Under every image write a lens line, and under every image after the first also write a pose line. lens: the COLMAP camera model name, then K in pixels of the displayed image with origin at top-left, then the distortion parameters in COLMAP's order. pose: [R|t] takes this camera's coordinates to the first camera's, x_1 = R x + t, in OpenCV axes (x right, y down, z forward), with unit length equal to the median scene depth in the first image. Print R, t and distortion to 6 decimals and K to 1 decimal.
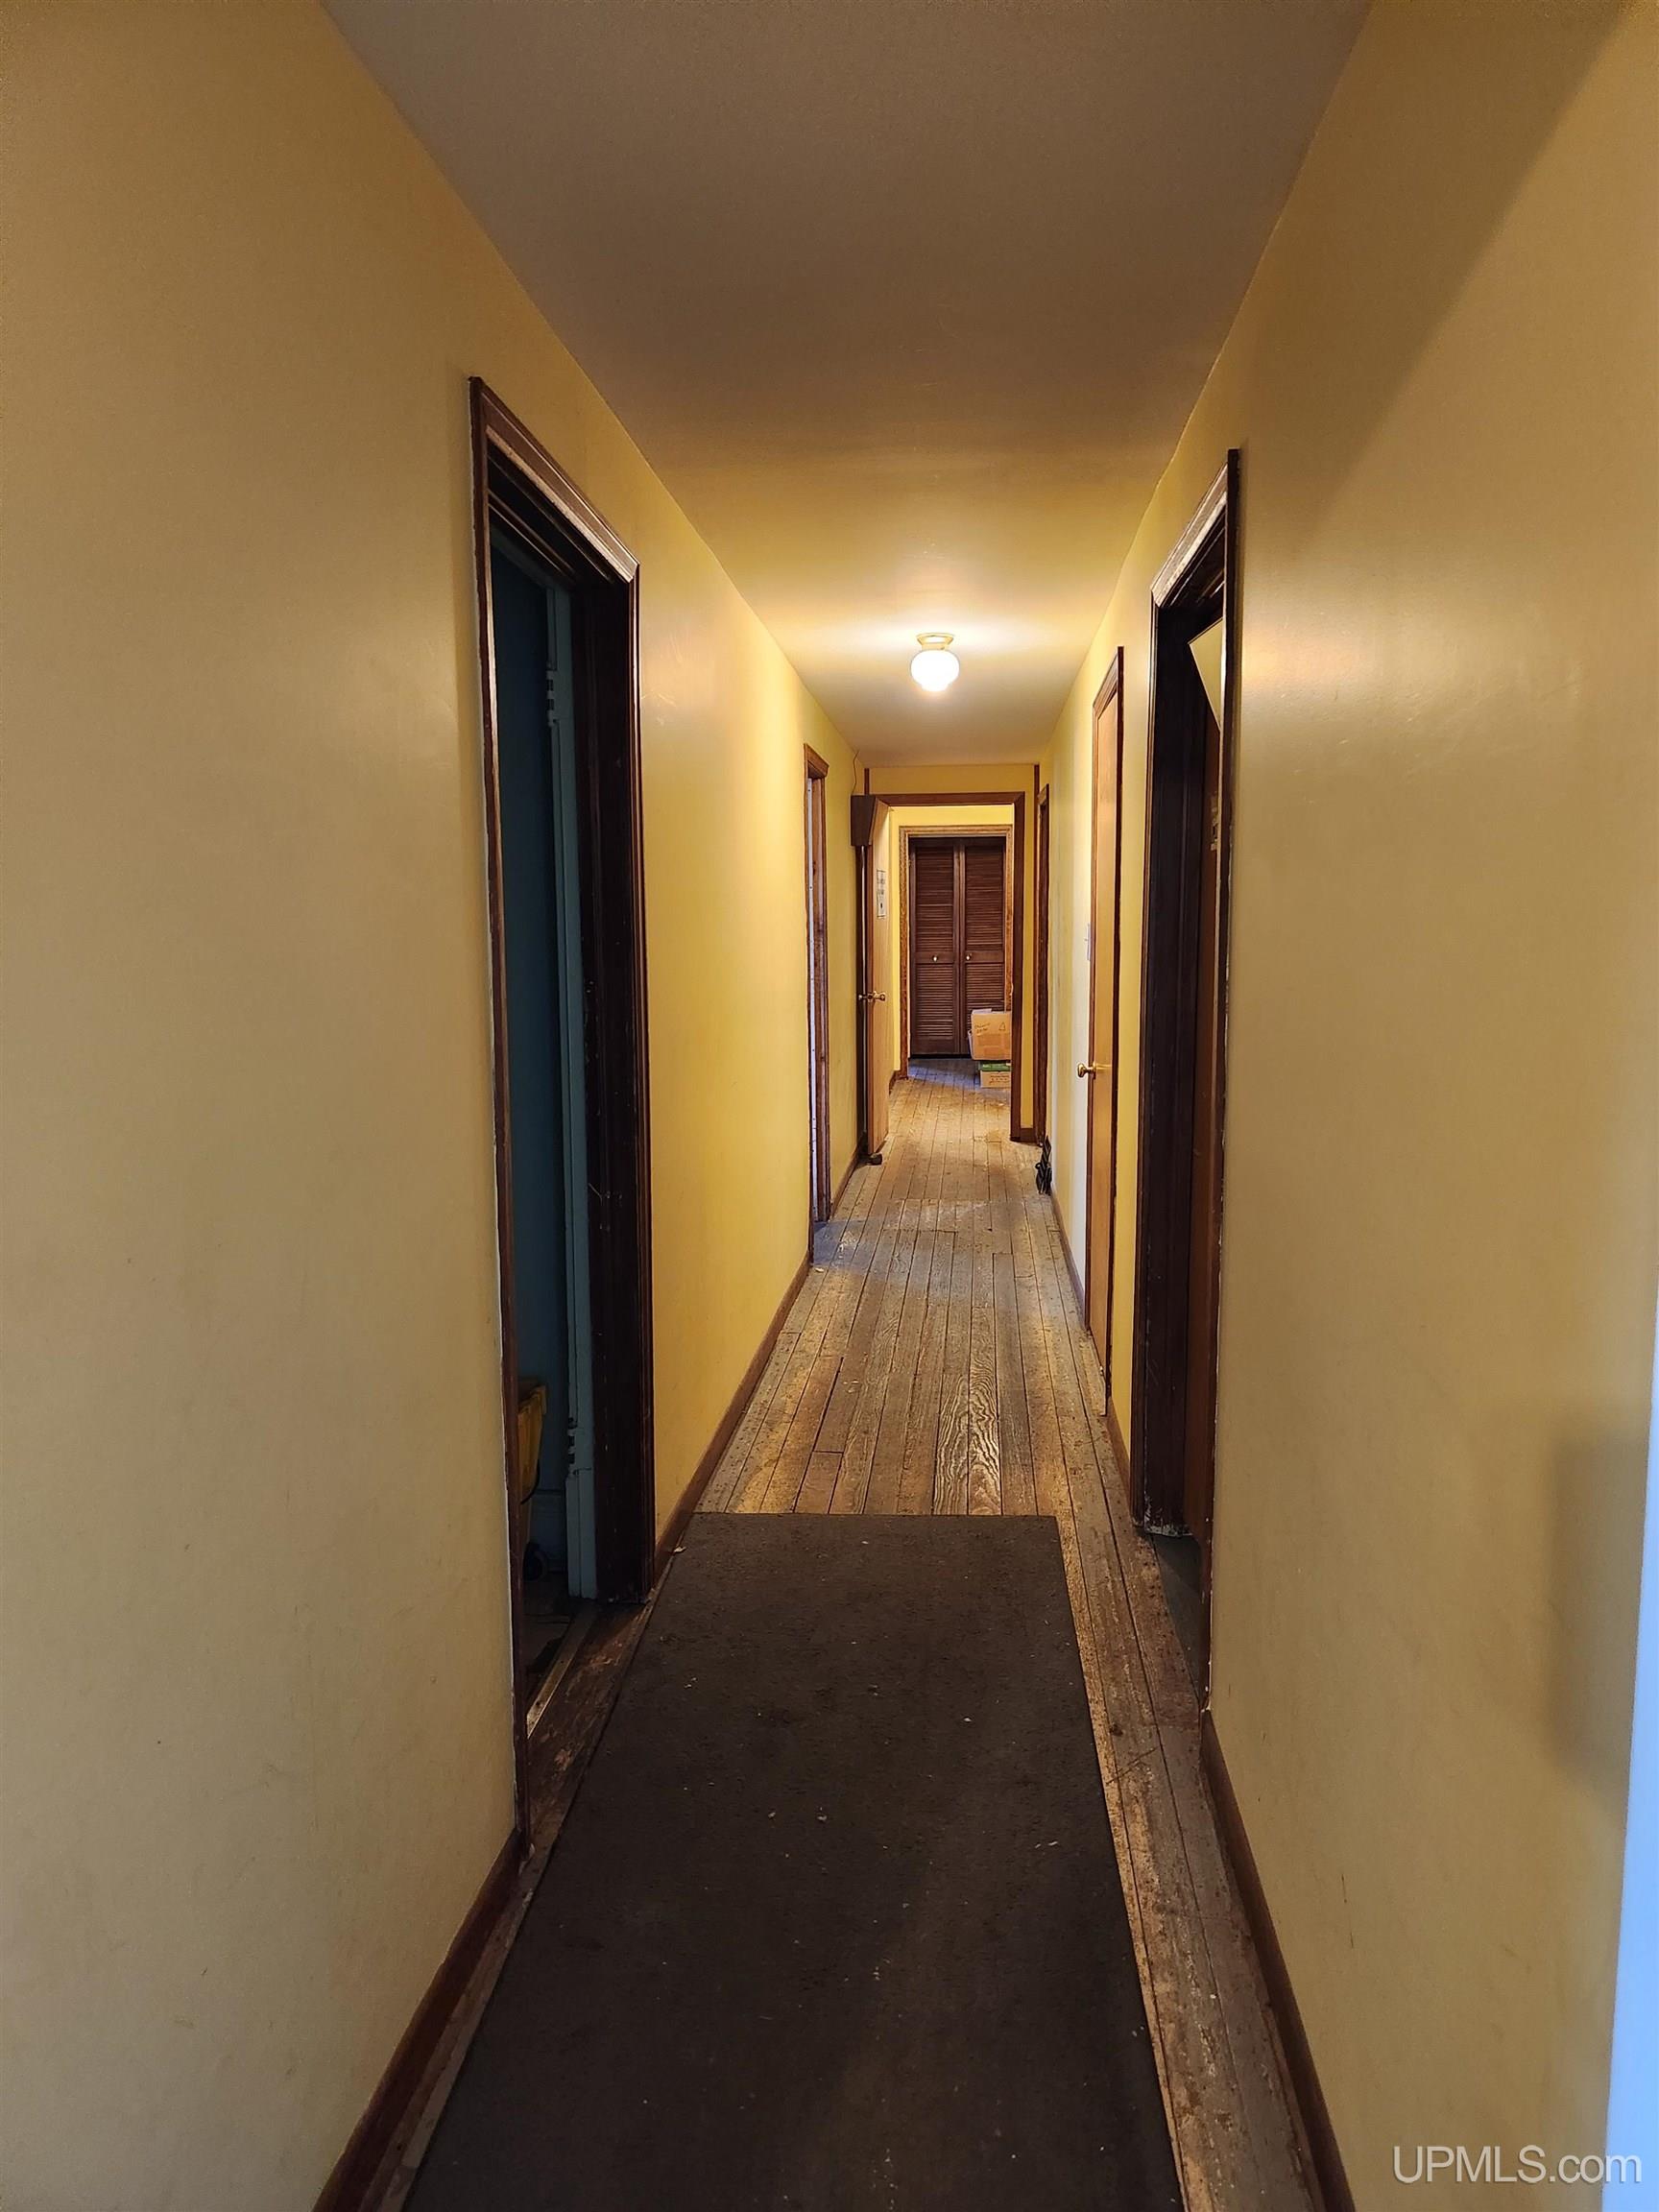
lens RADIAL K [[1481.5, 0, 829.5], [0, 1481.5, 1106.0], [0, 0, 1]] dist [0.076707, -0.082456]
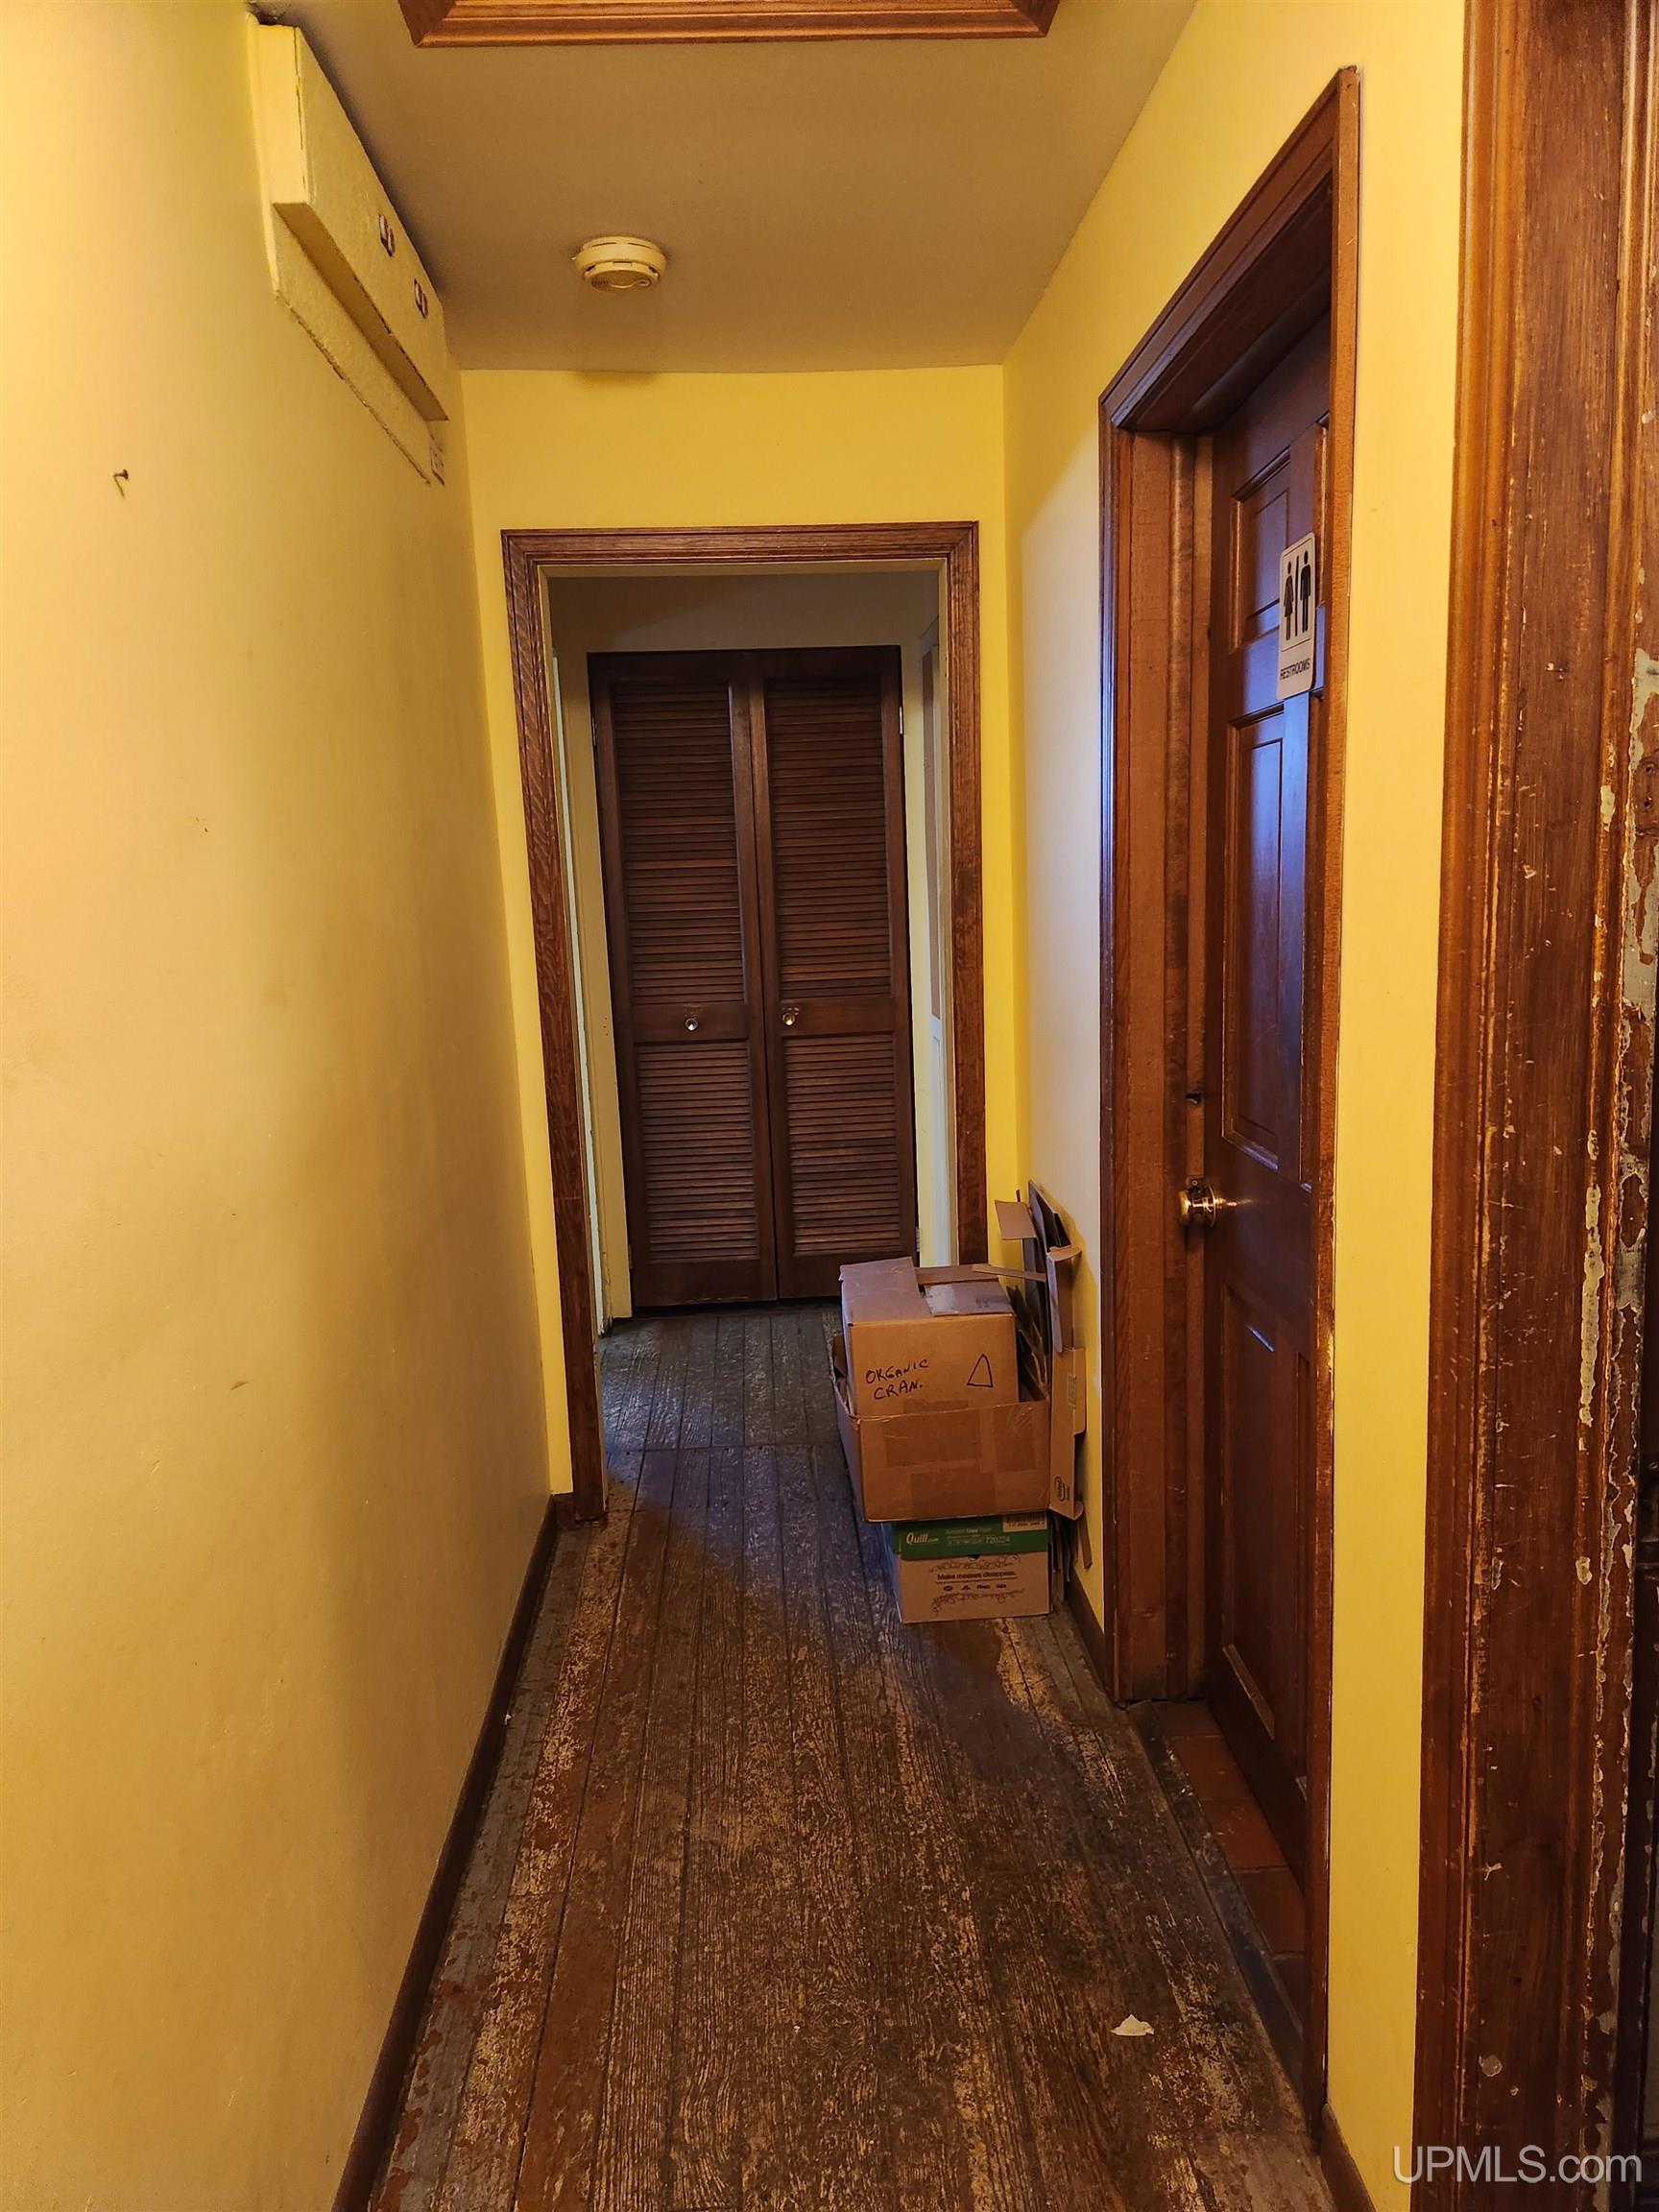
lens RADIAL K [[1481.5, 0, 829.5], [0, 1481.5, 1106.0], [0, 0, 1]] dist [0.076707, -0.082456]
pose [[0.988123, -0.055035, 0.143473, 0.053553], [0.051996, 0.998338, 0.024849, -0.088686], [-0.144602, -0.017093, 0.989342, 0.670014]]
